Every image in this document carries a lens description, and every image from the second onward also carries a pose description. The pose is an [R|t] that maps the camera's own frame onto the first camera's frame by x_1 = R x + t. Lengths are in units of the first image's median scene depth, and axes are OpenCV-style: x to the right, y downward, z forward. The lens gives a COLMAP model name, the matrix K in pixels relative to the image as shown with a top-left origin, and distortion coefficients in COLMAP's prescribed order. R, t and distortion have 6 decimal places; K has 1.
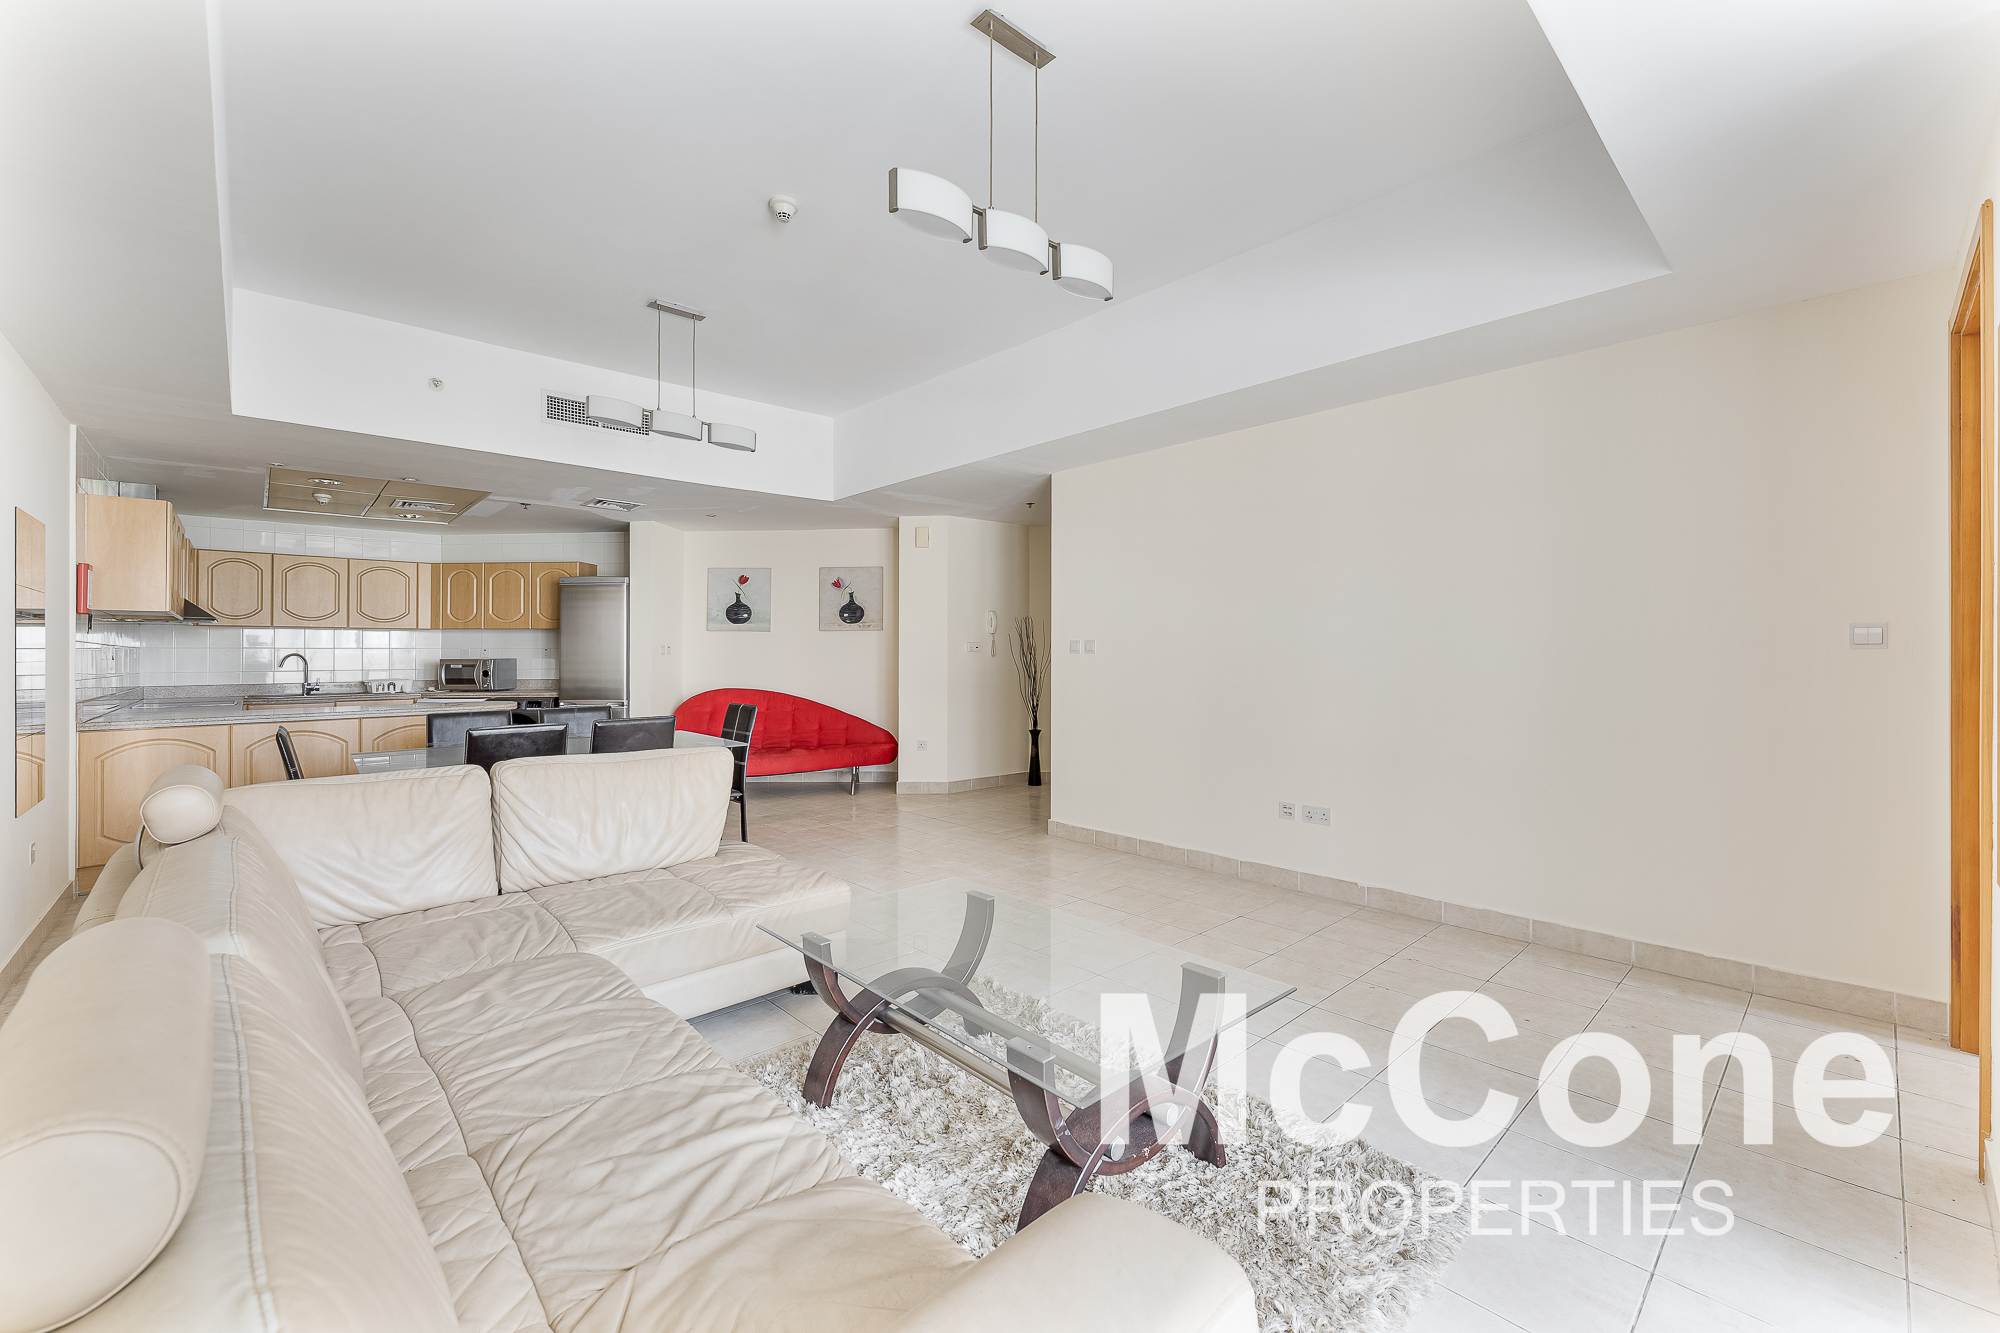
lens RADIAL K [[808.1, 0, 997.4], [0, 808.1, 641.2], [0, 0, 1]] dist [-0.001062, -0.000236]
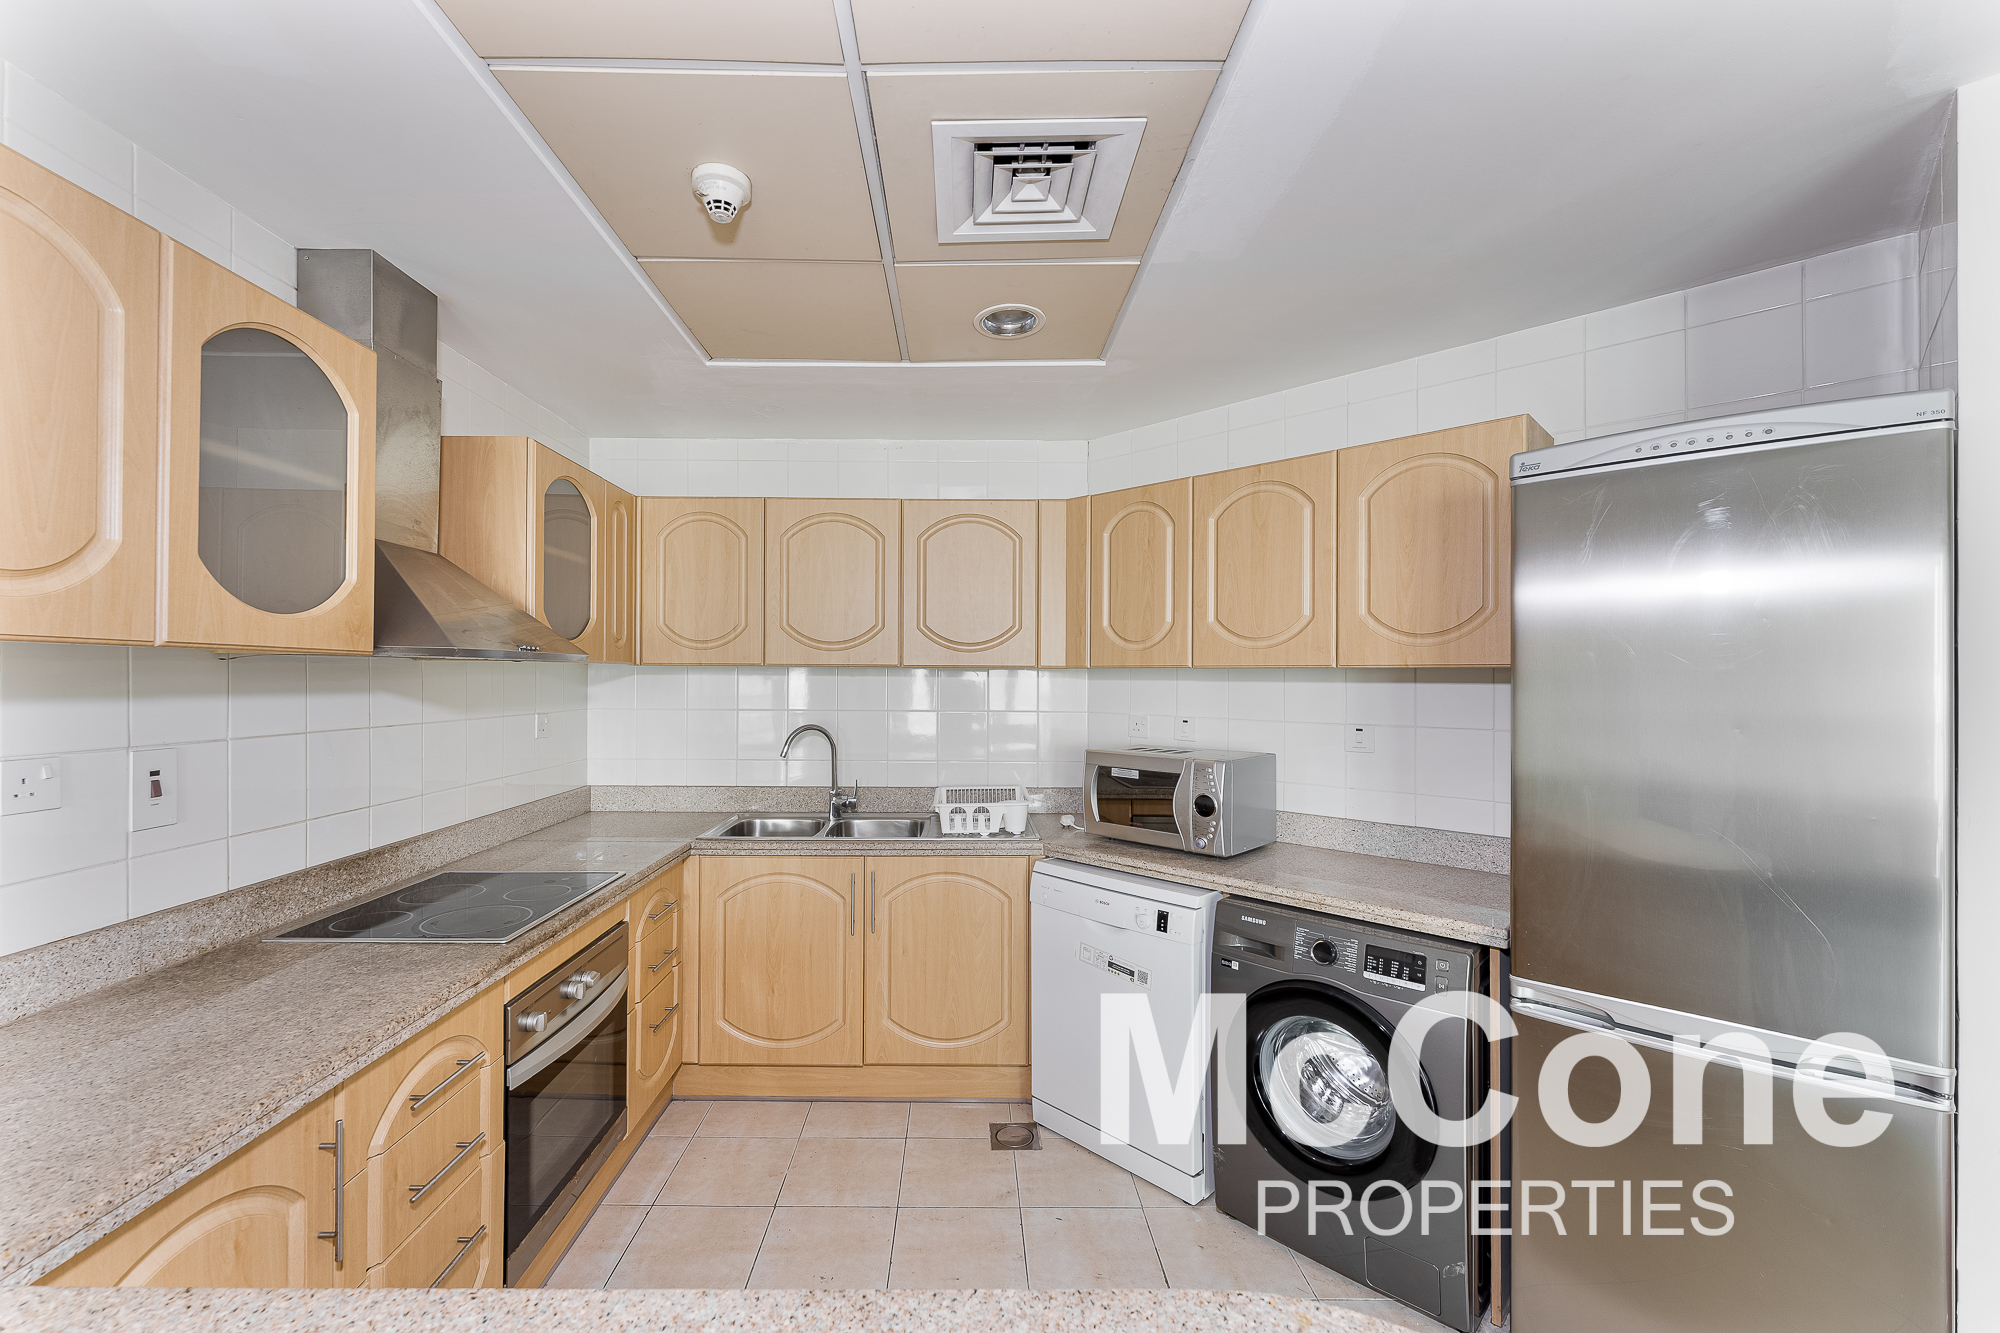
lens RADIAL K [[806.8, 0, 988.2], [0, 806.8, 677.9], [0, 0, 1]] dist [-0.000183, -0.000452]
pose [[0.747919, -0.004682, -0.663773, -0.485804], [0.000950, 0.999982, -0.005983, -0.008025], [0.663789, 0.003844, 0.747910, 0.704776]]
